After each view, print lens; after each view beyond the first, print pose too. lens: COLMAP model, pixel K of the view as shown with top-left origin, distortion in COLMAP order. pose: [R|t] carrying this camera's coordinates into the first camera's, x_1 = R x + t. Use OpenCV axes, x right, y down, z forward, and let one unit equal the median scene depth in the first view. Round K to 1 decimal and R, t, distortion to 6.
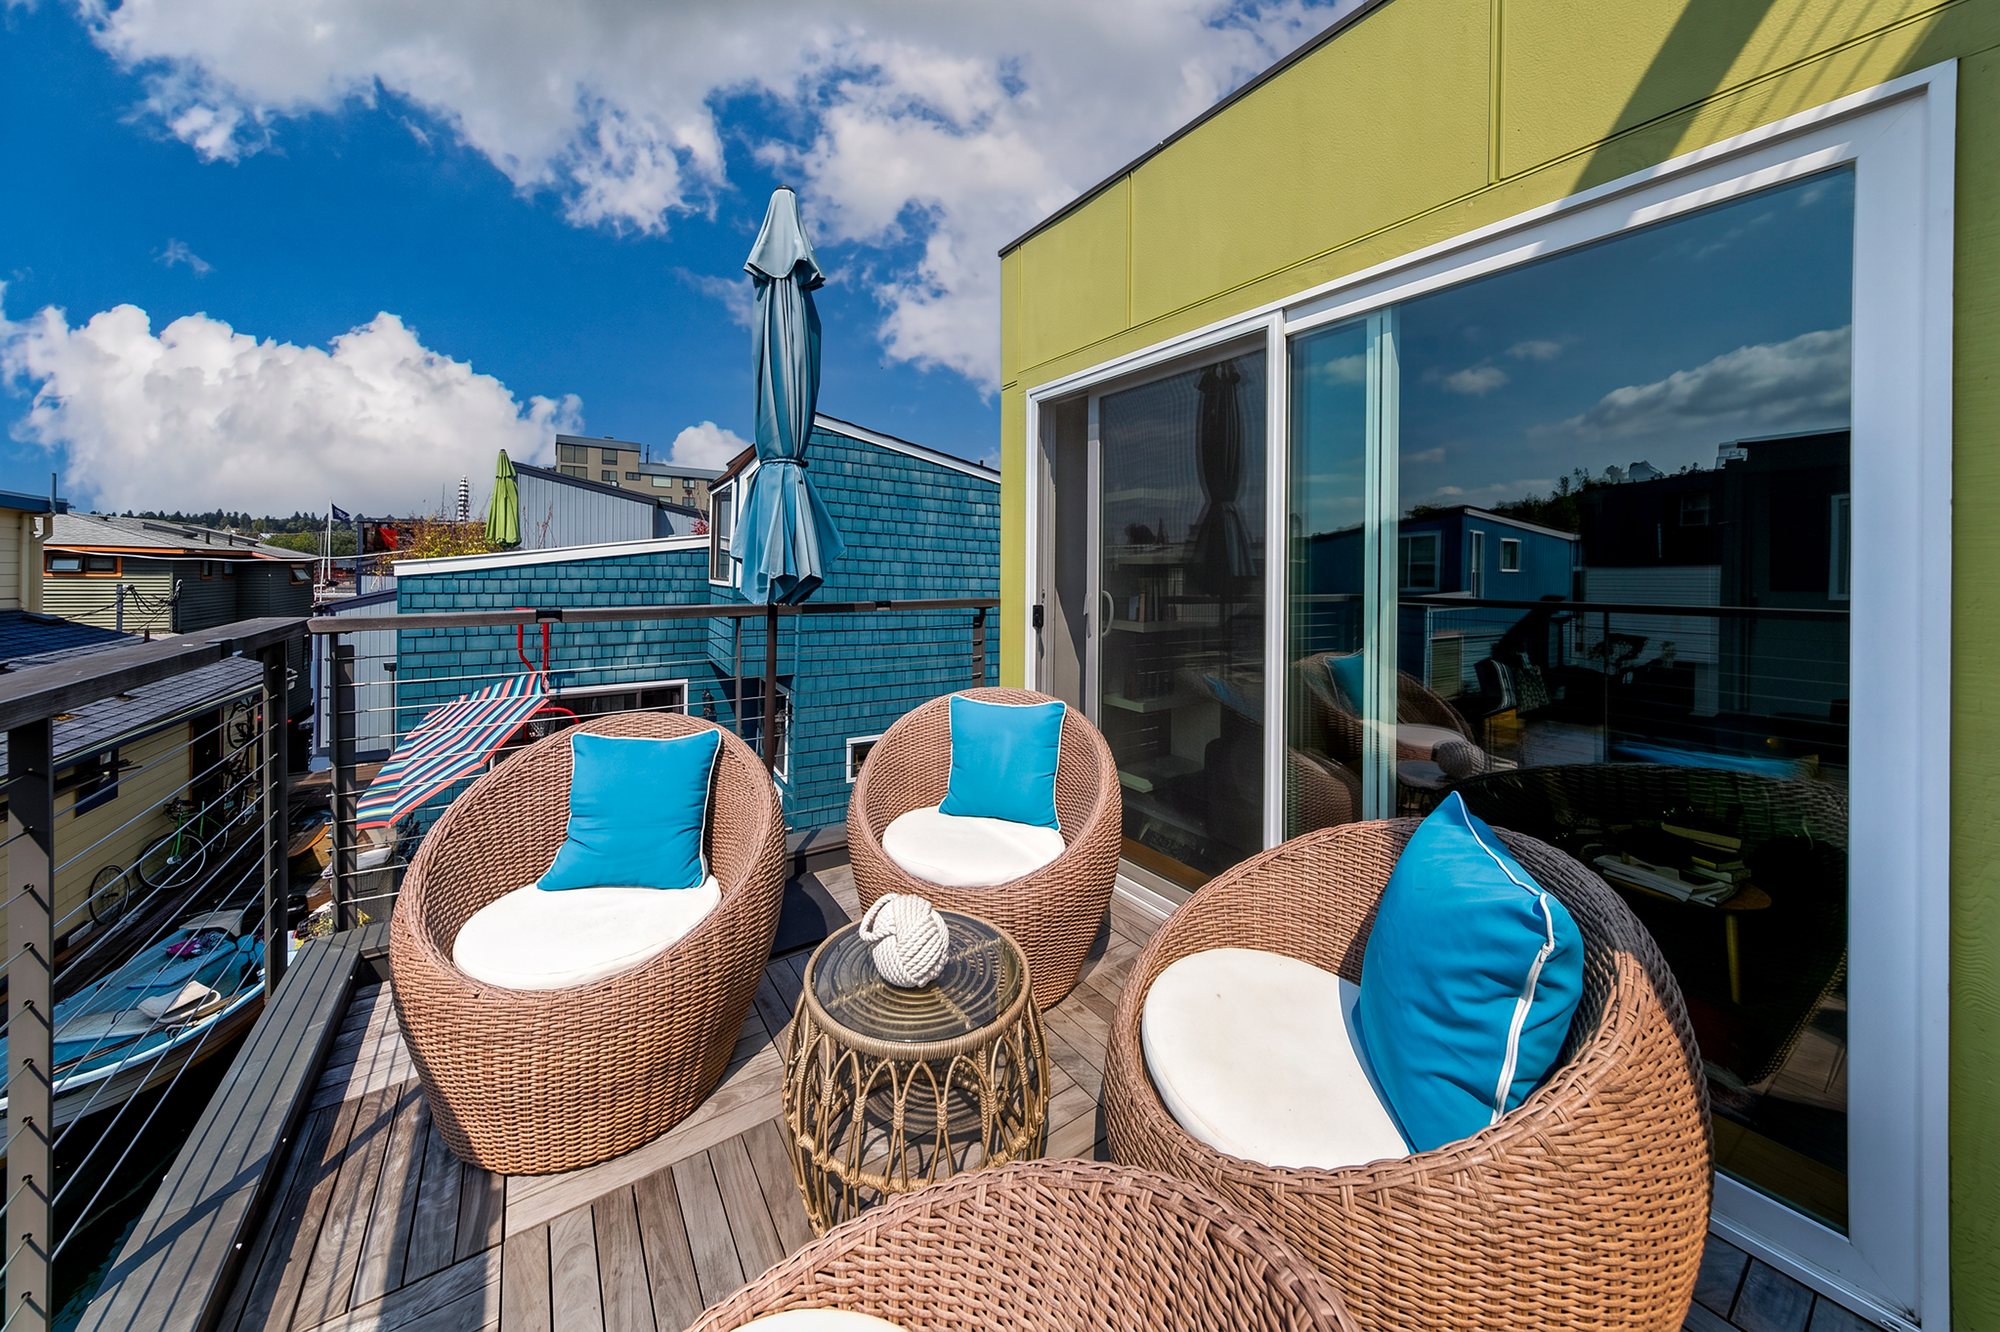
lens RADIAL K [[665.0, 0, 977.5], [0, 665.0, 561.3], [0, 0, 1]] dist [-0.000399, -0.000015]
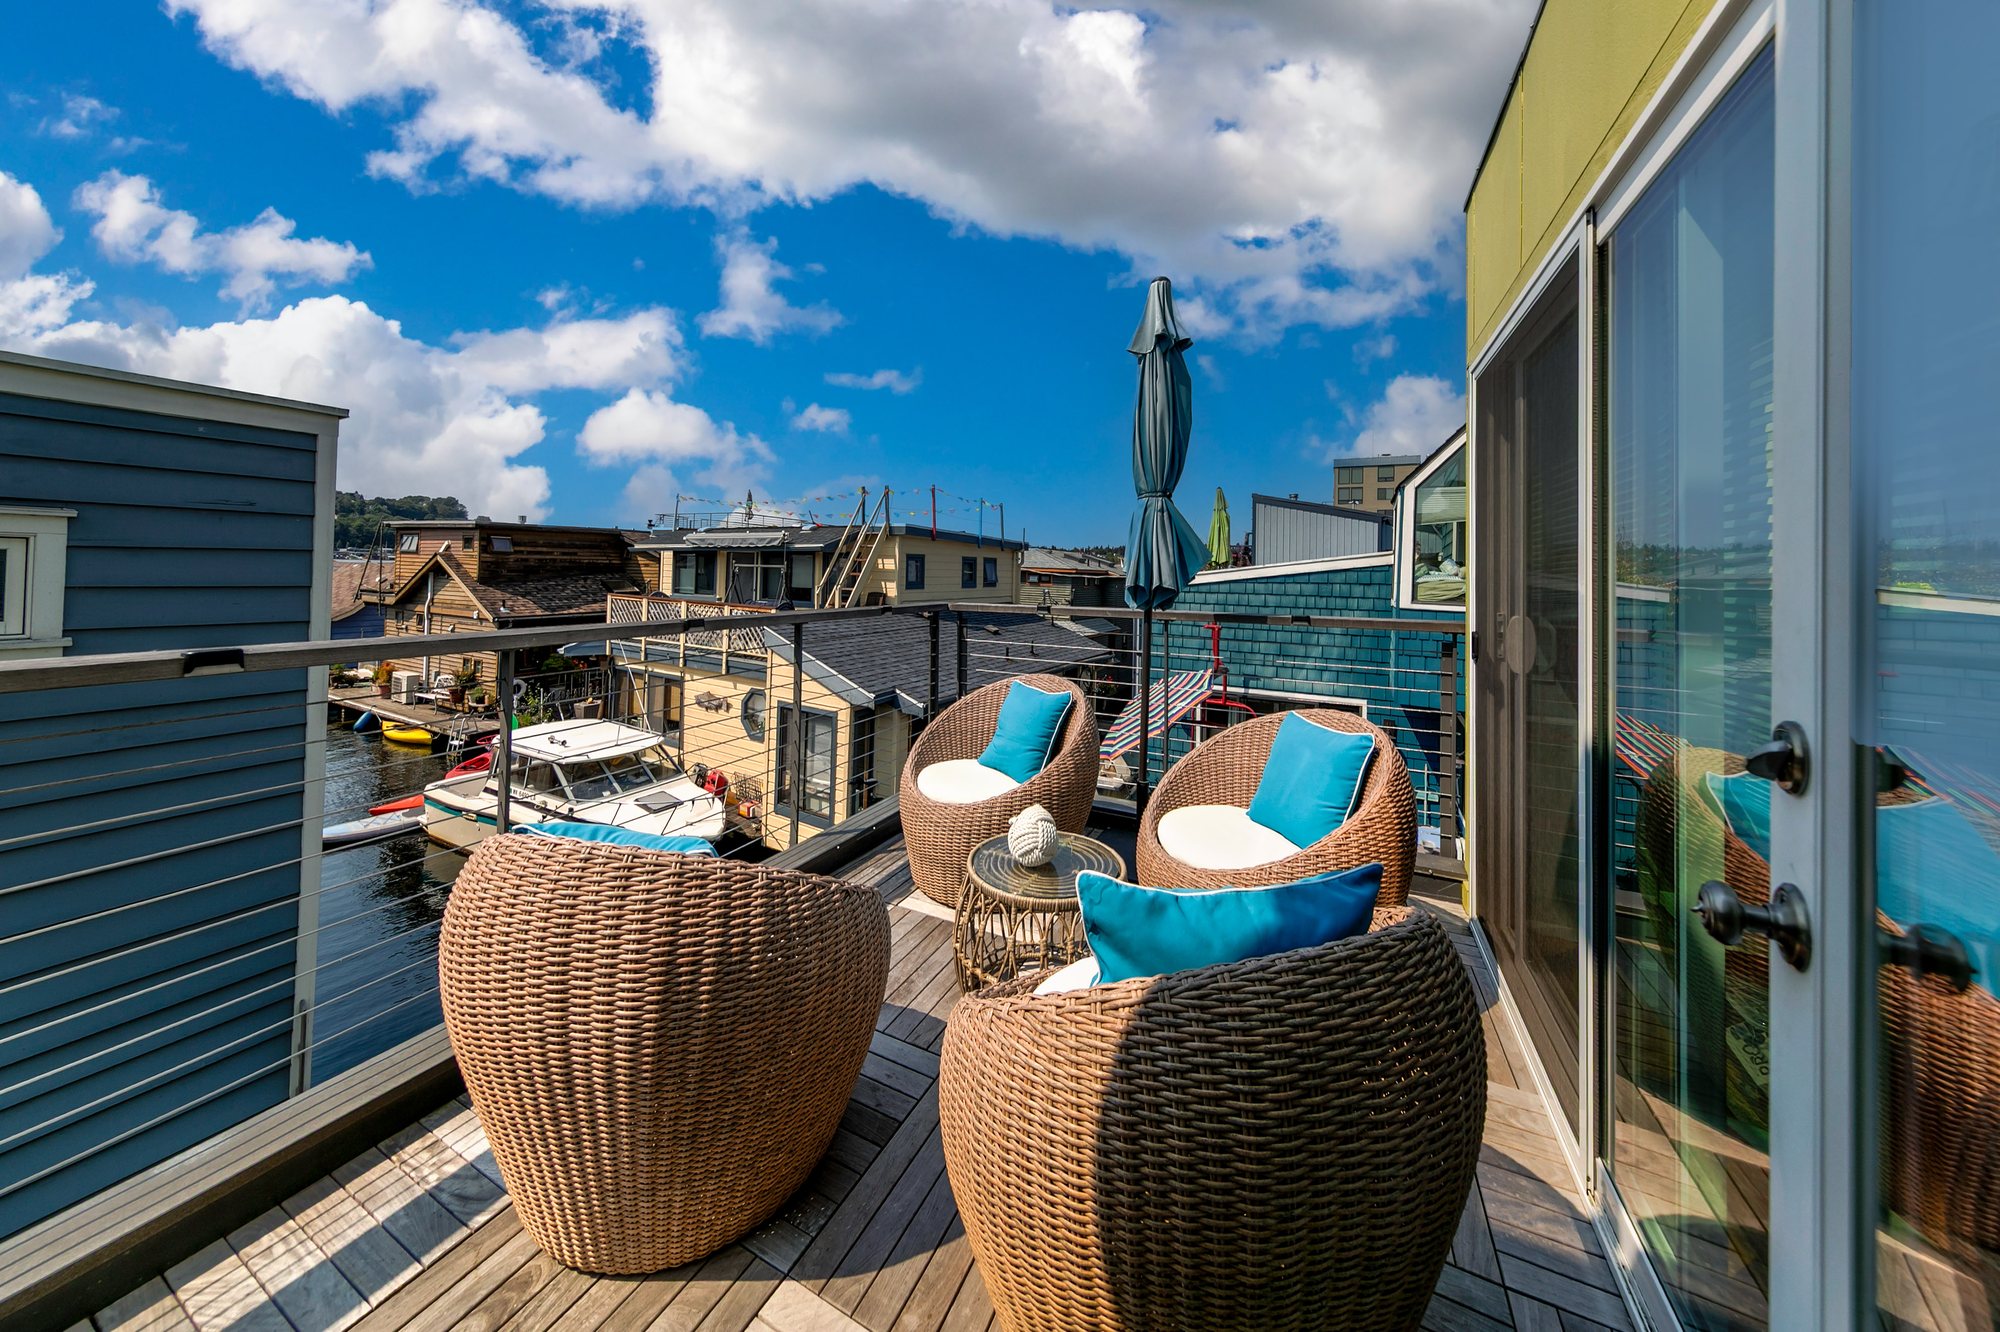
lens RADIAL K [[665.0, 0, 977.5], [0, 665.0, 561.3], [0, 0, 1]] dist [-0.000399, -0.000015]
pose [[0.476695, -0.015903, -0.878925, 0.156039], [-0.008907, 0.999698, -0.022919, 0.000567], [0.879024, 0.018753, 0.476409, 0.027881]]
